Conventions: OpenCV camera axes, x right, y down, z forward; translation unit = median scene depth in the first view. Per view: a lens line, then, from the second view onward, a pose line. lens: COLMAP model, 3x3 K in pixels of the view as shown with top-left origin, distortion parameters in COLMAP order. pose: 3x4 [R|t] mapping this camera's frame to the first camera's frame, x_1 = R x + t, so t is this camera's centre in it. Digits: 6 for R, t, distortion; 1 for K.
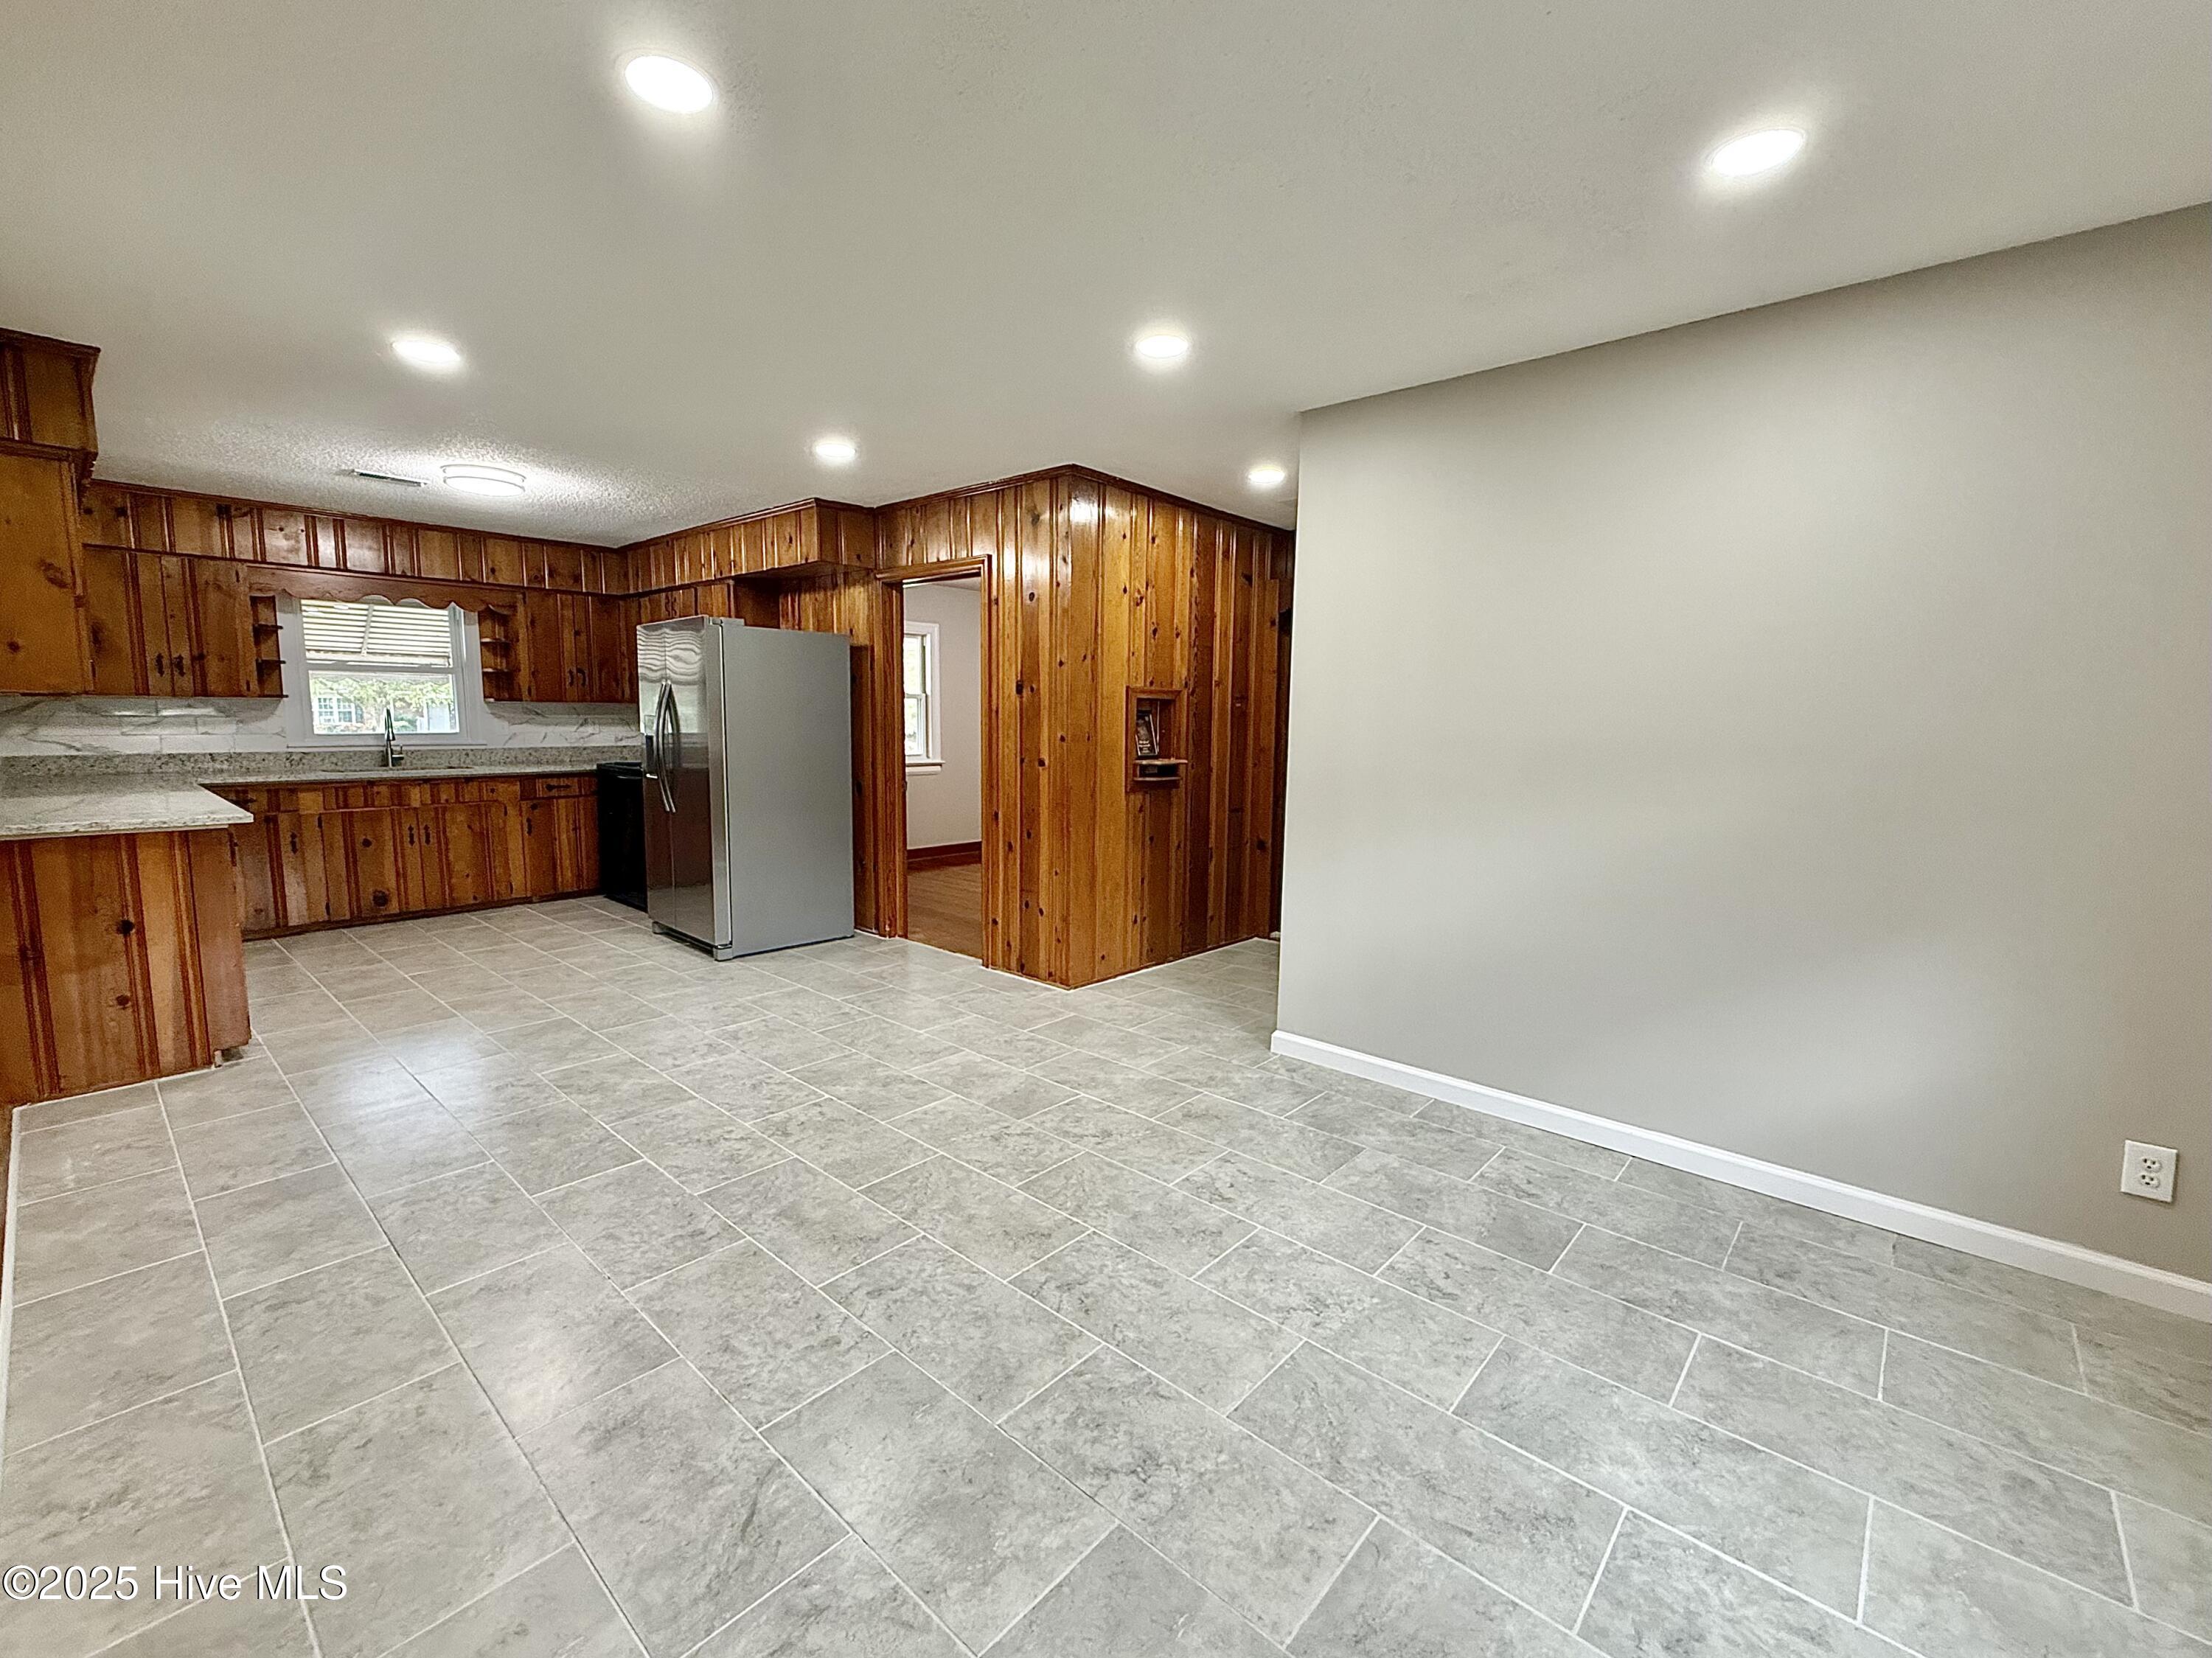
lens RADIAL K [[934.9, 0, 1106.0], [0, 934.9, 829.0], [0, 0, 1]] dist [-0.000051, 0.000007]
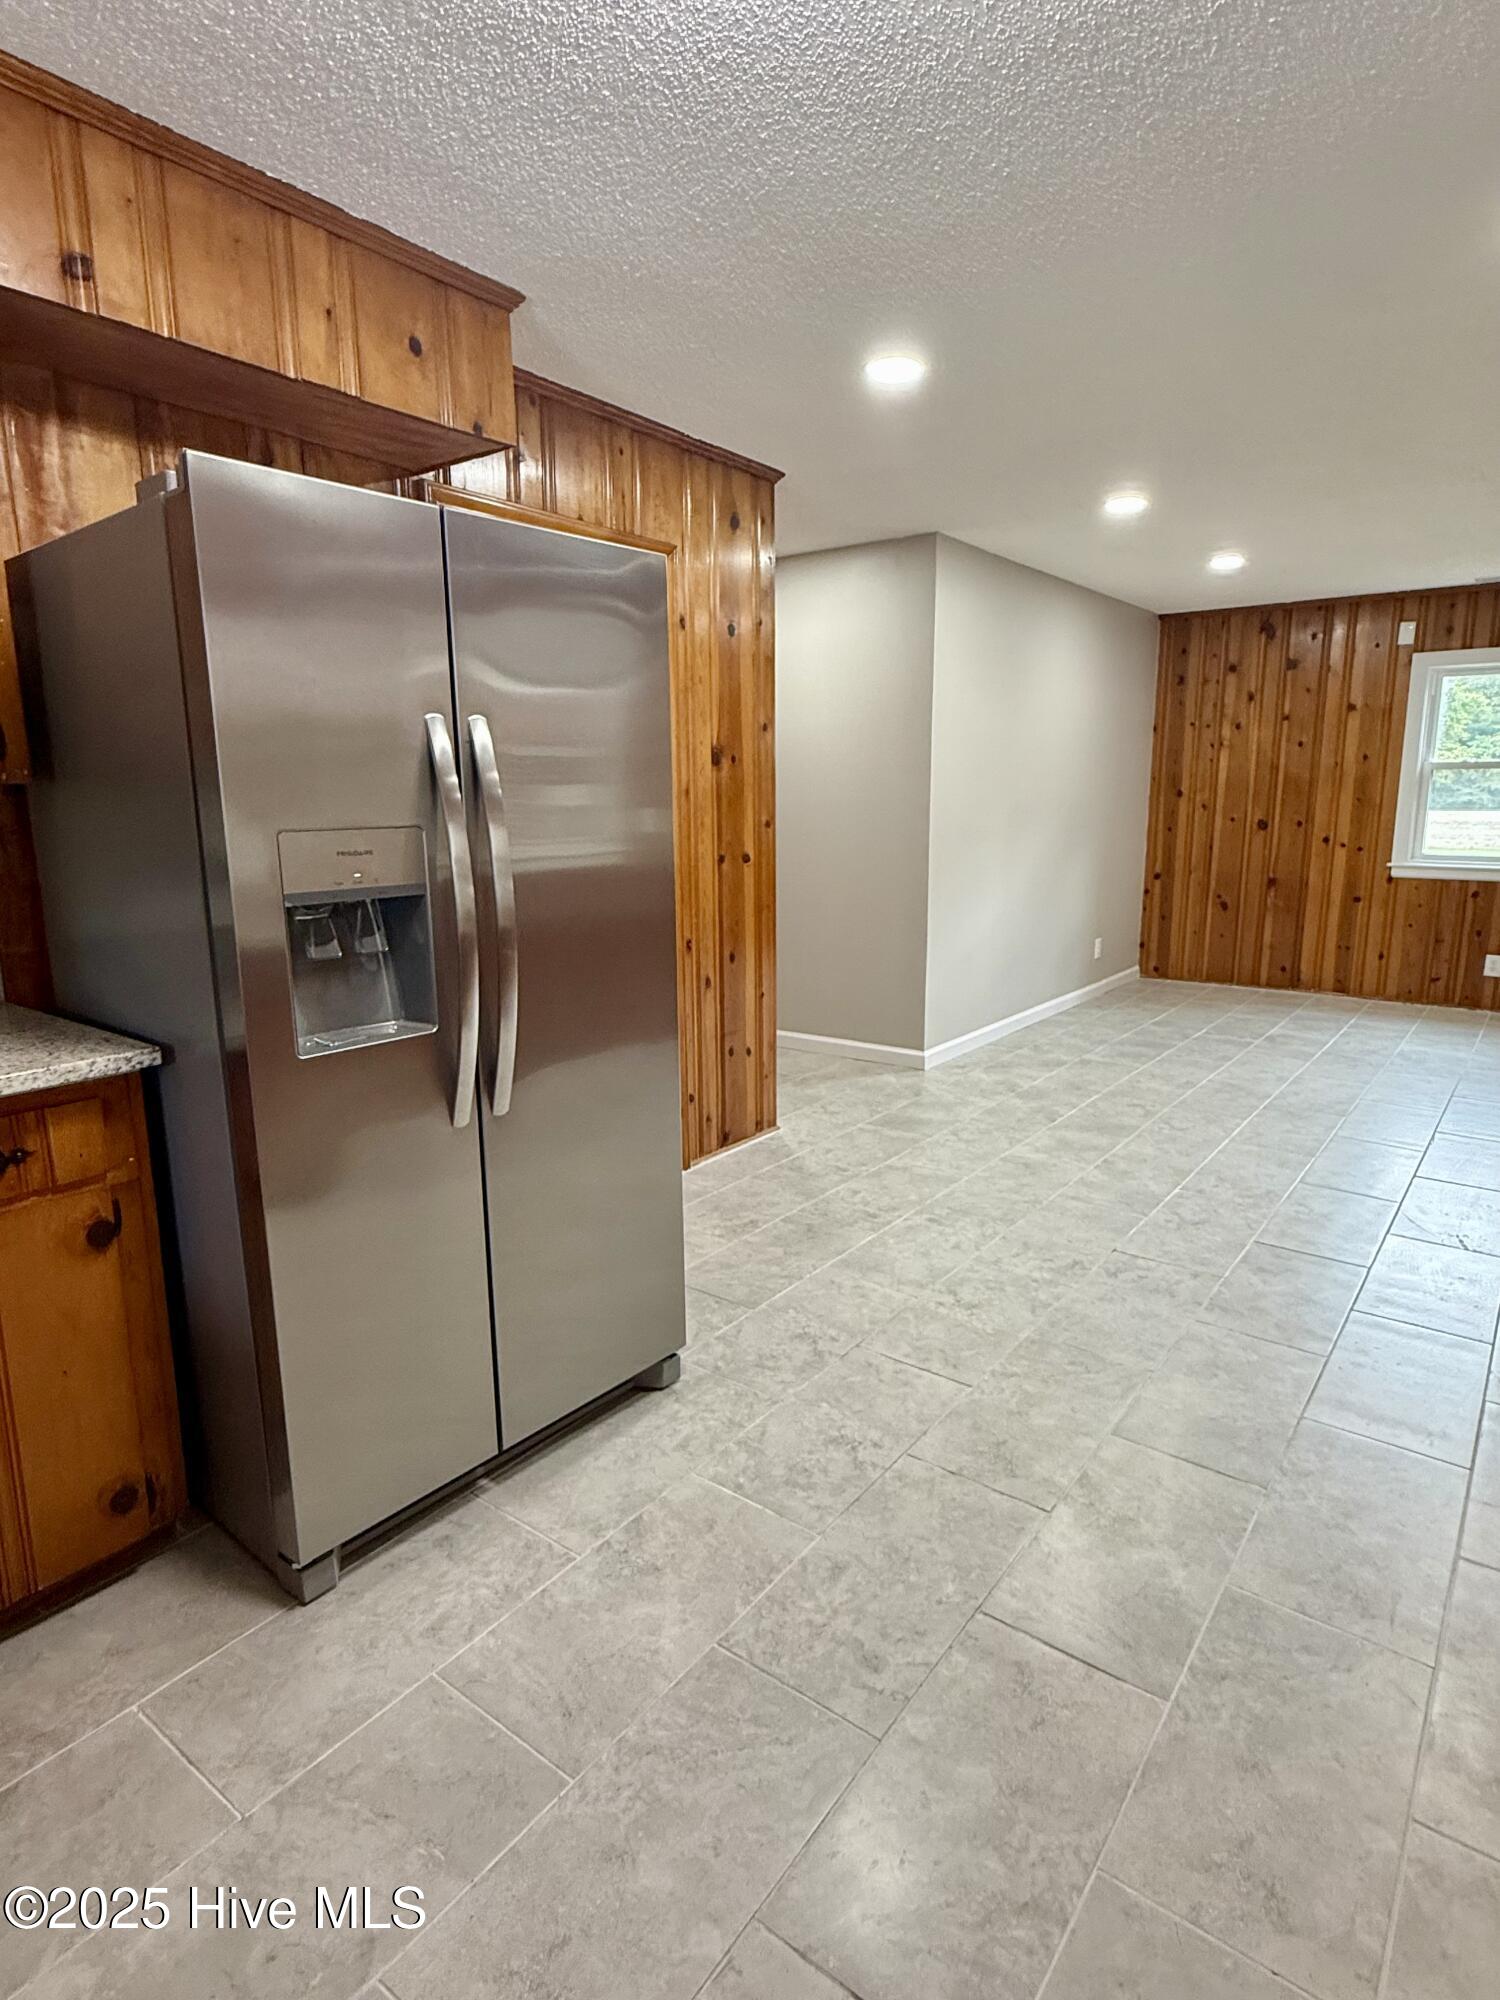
lens RADIAL K [[1091.0, 0, 750.0], [0, 1091.0, 1000.0], [0, 0, 1]] dist [0.006306, 0.000626]
pose [[-0.078767, -0.204785, 0.975633, -1.113649], [0.124068, 0.969051, 0.213420, -0.171757], [-0.989142, 0.137856, -0.050922, 1.228448]]
